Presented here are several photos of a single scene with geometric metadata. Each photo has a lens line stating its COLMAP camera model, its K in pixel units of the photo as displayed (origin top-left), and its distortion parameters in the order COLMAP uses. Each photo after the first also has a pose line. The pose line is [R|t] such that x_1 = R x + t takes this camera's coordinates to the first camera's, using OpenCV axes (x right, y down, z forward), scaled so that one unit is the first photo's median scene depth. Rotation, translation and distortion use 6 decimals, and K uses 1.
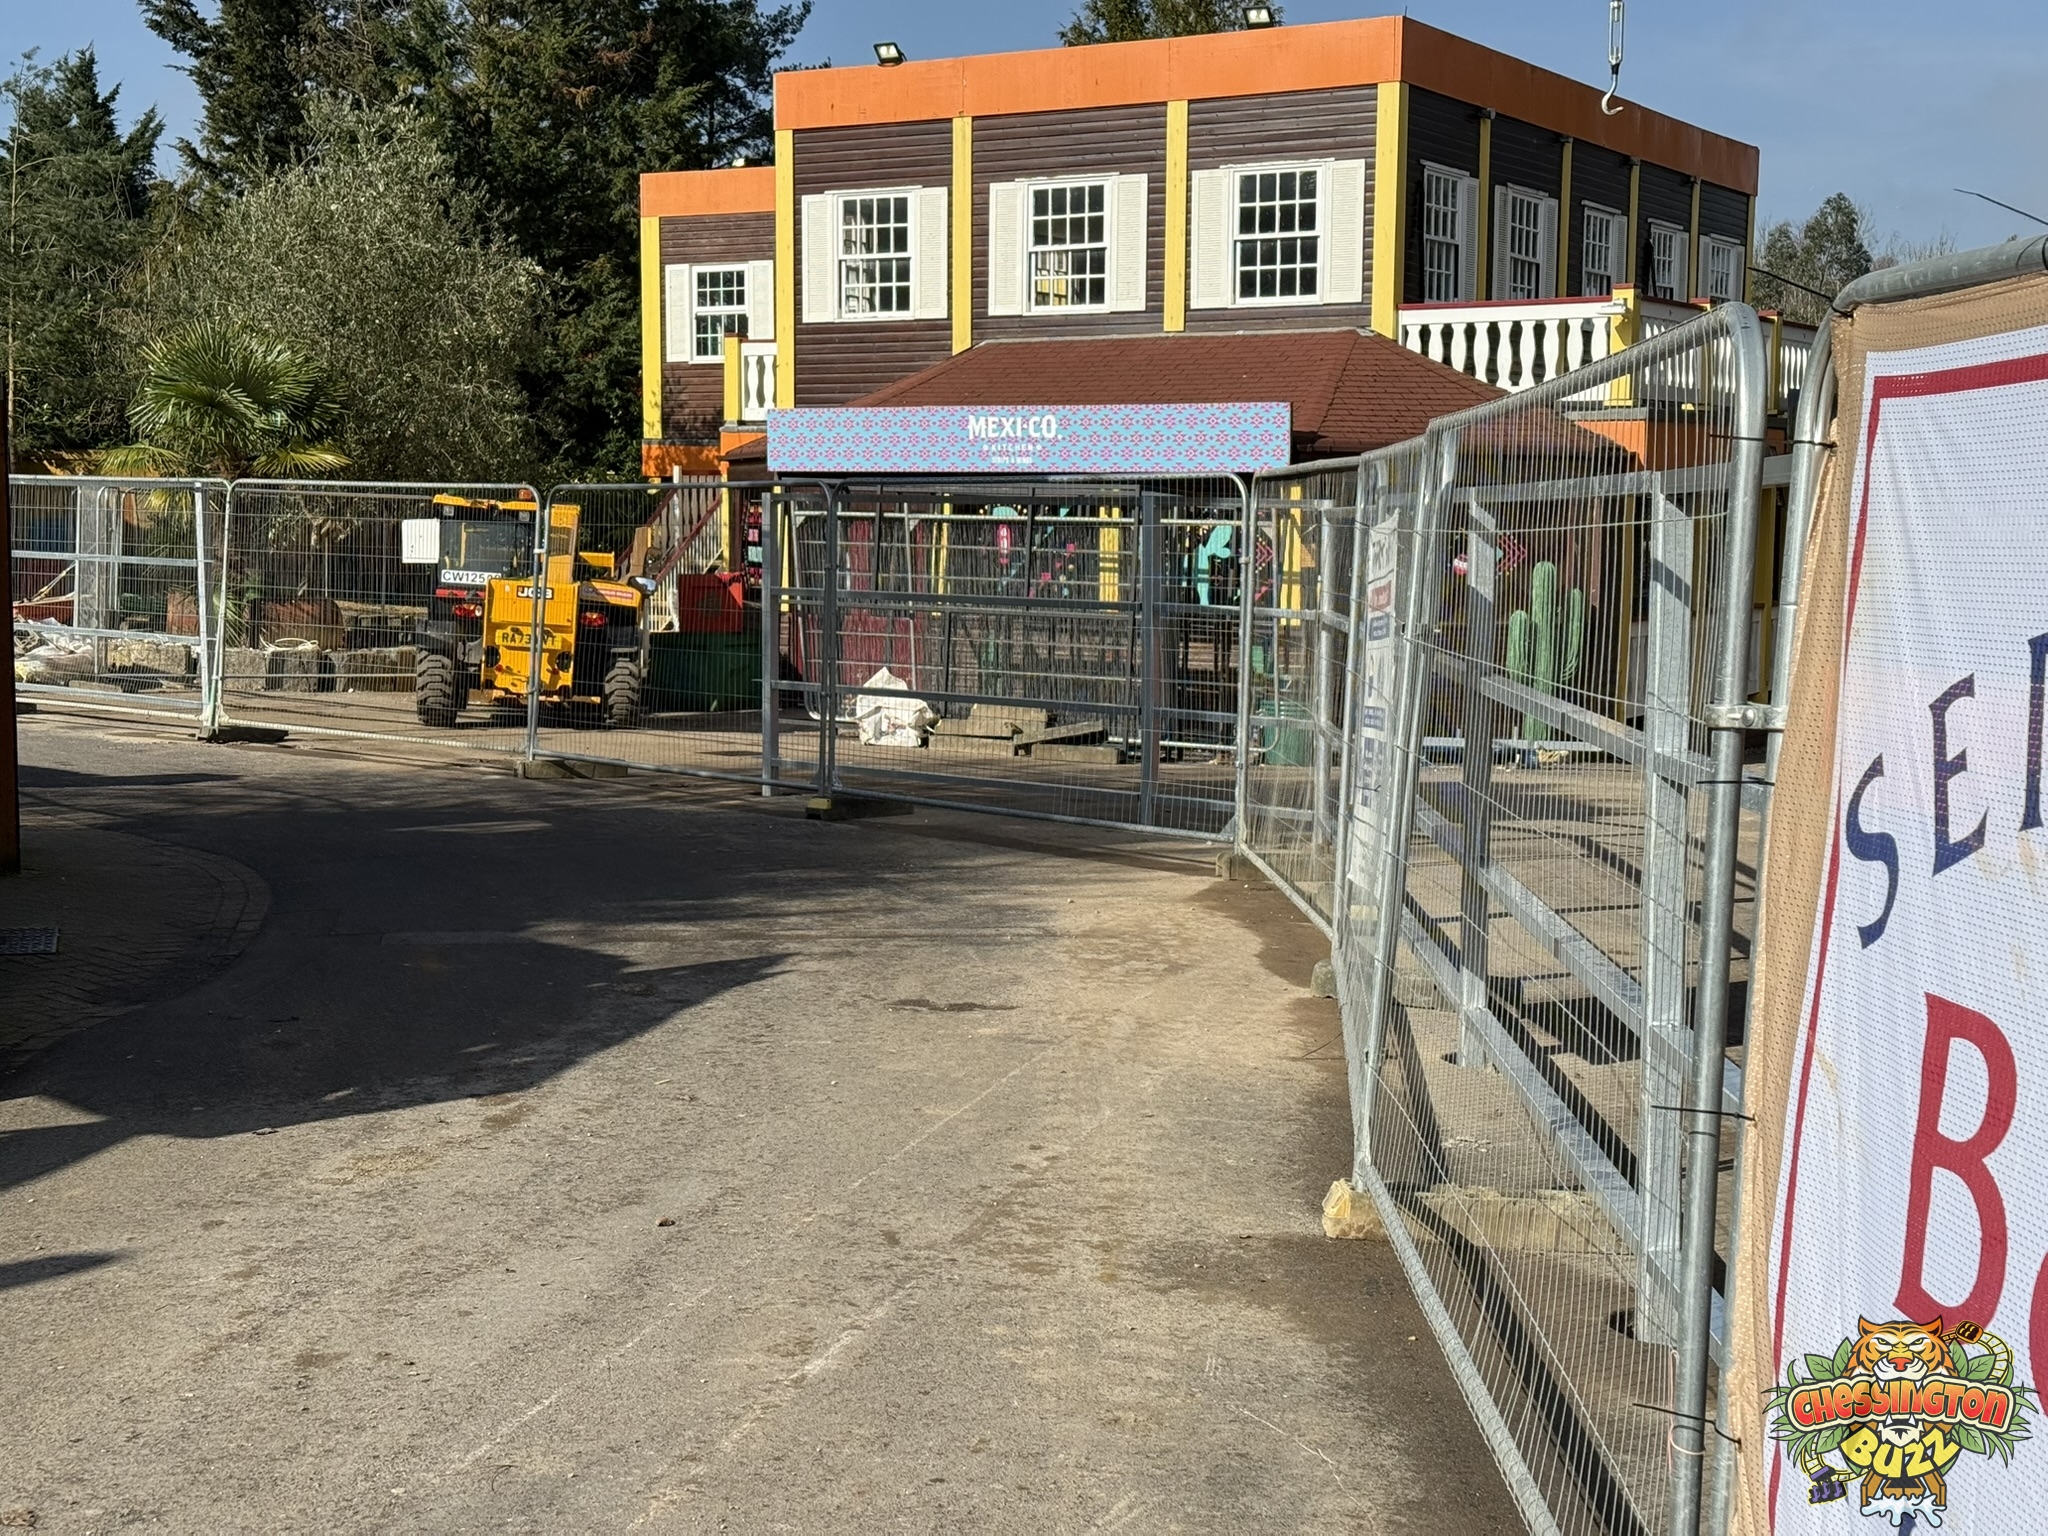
lens RADIAL K [[2886.6, 0, 1010.8], [0, 2886.6, 788.3], [0, 0, 1]] dist [0.128904, 0.000000]
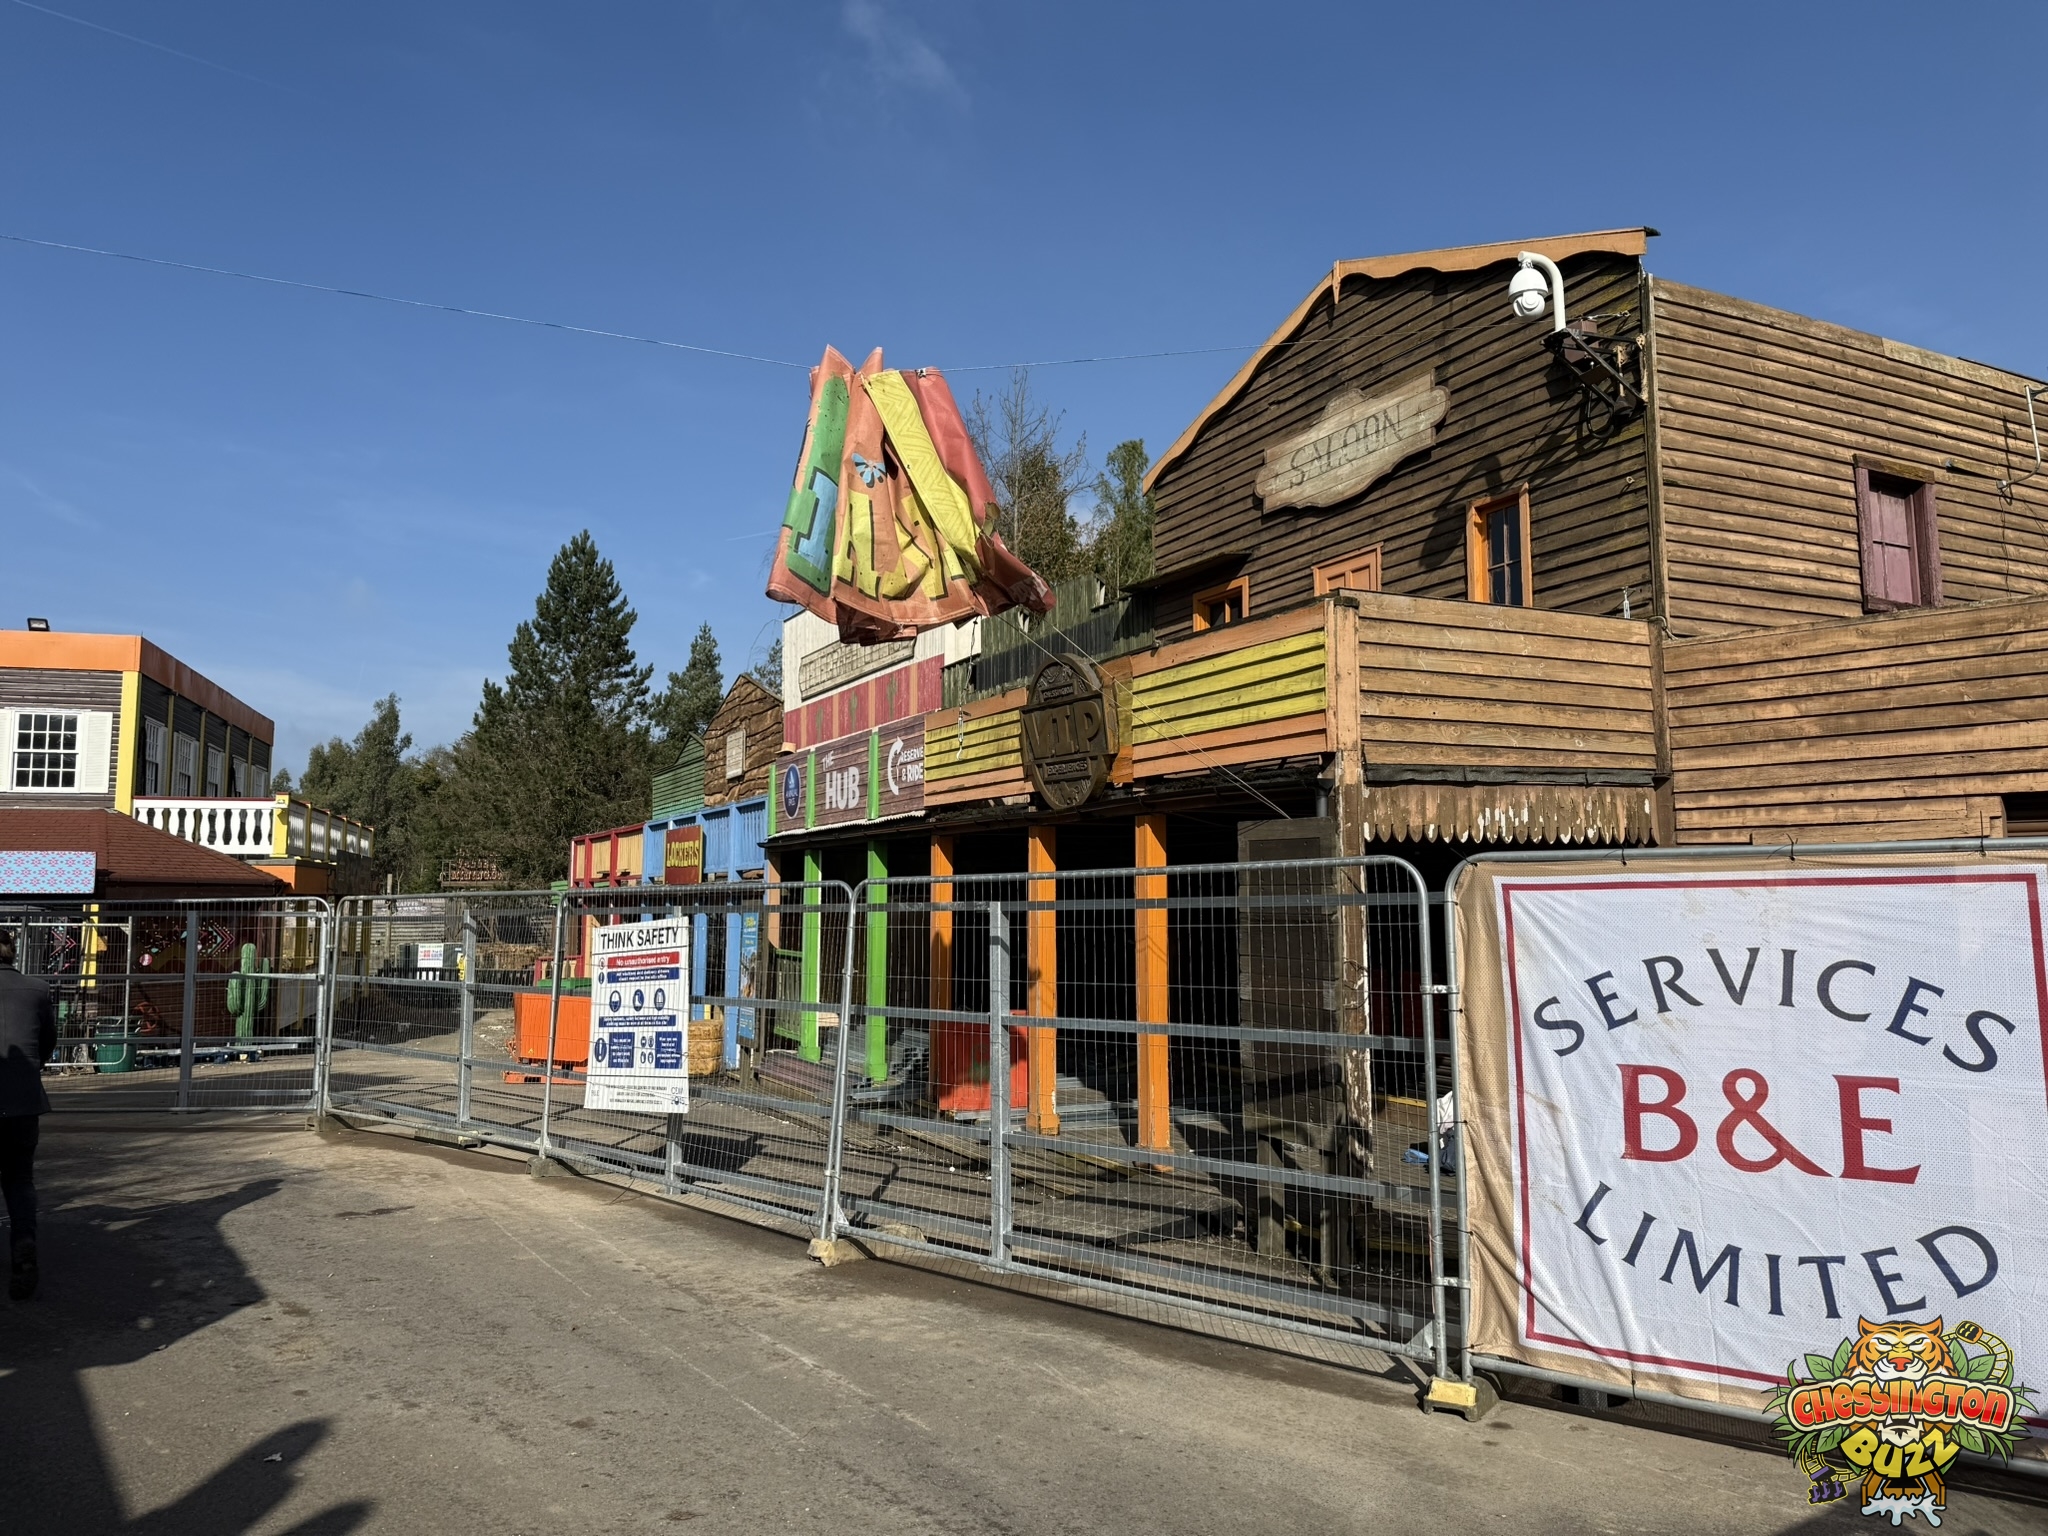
lens RADIAL K [[1446.0, 0, 1017.3], [0, 1446.0, 754.9], [0, 0, 1]] dist [0.078076, -0.095905]
pose [[0.656267, 0.066928, 0.751555, -0.174545], [0.081851, 0.983865, -0.159089, -0.008558], [-0.750076, 0.165920, 0.640200, 0.041996]]
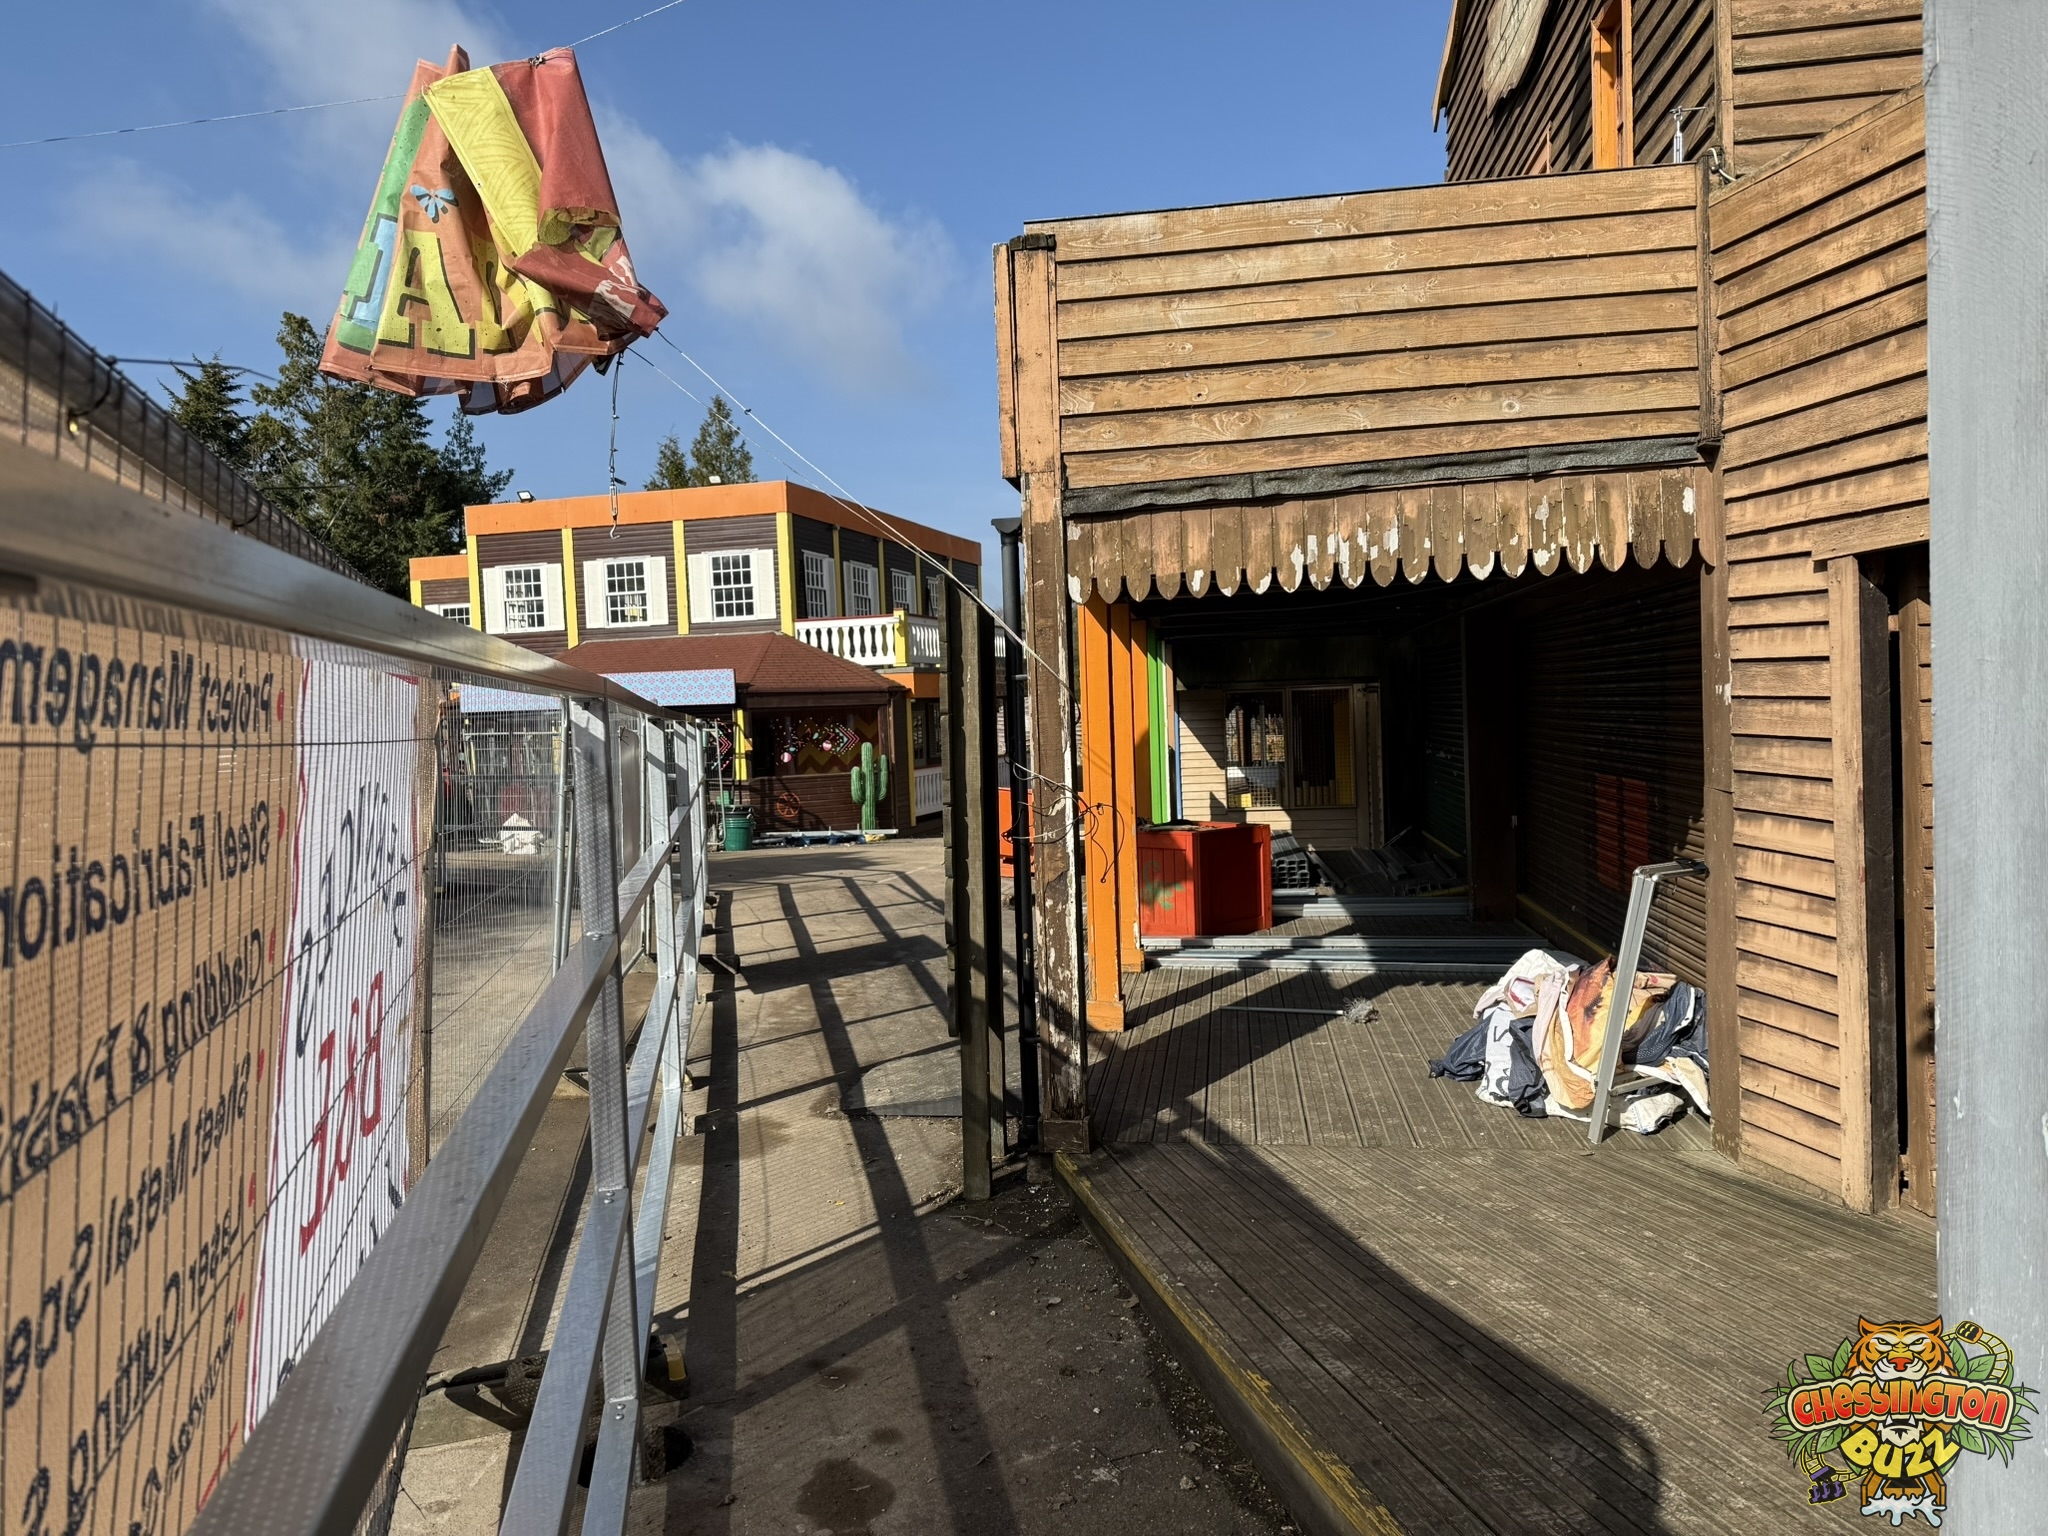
lens RADIAL K [[1446.0, 0, 1051.1], [0, 1446.0, 763.8], [0, 0, 1]] dist [0.078076, -0.095905]
pose [[0.971120, -0.047438, 0.233829, 0.064375], [0.062142, 0.996500, -0.055916, 0.001858], [-0.230358, 0.068832, 0.970668, -0.017839]]
